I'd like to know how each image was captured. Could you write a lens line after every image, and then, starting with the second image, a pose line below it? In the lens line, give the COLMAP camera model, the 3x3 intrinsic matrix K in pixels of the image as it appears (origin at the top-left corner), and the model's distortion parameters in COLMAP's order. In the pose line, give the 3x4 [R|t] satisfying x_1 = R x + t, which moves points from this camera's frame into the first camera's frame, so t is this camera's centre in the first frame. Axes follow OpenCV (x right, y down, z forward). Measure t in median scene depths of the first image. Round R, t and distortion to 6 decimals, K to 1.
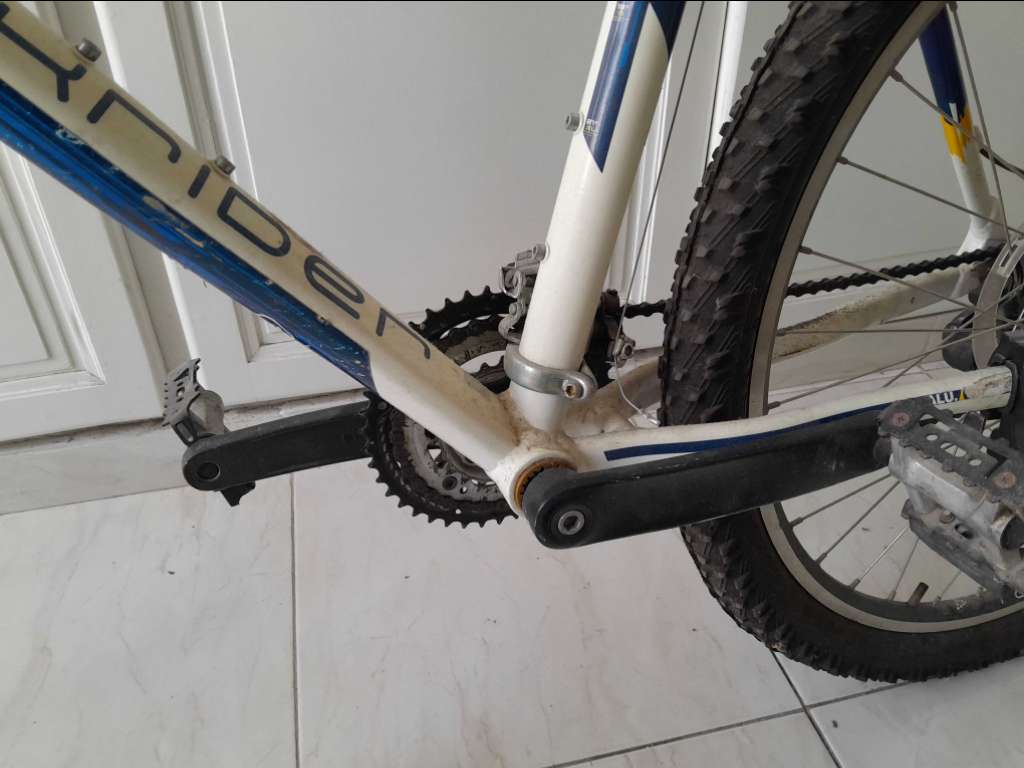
lens RADIAL K [[825.2, 0, 512.0], [0, 825.2, 384.0], [0, 0, 1]] dist [0.162905, -0.350366]
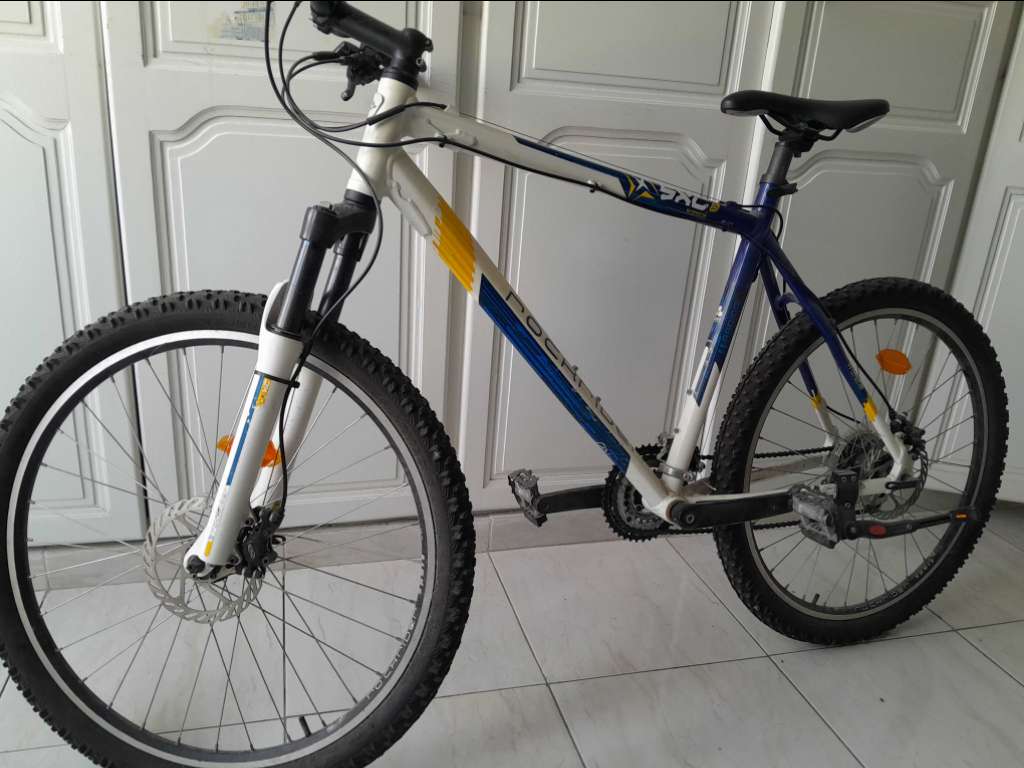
lens RADIAL K [[825.2, 0, 512.0], [0, 825.2, 384.0], [0, 0, 1]] dist [0.162905, -0.350366]
pose [[0.996665, 0.059860, 0.055465, -0.682115], [-0.042862, 0.962351, -0.268409, 0.475570], [-0.069444, 0.265136, 0.961707, -1.770806]]
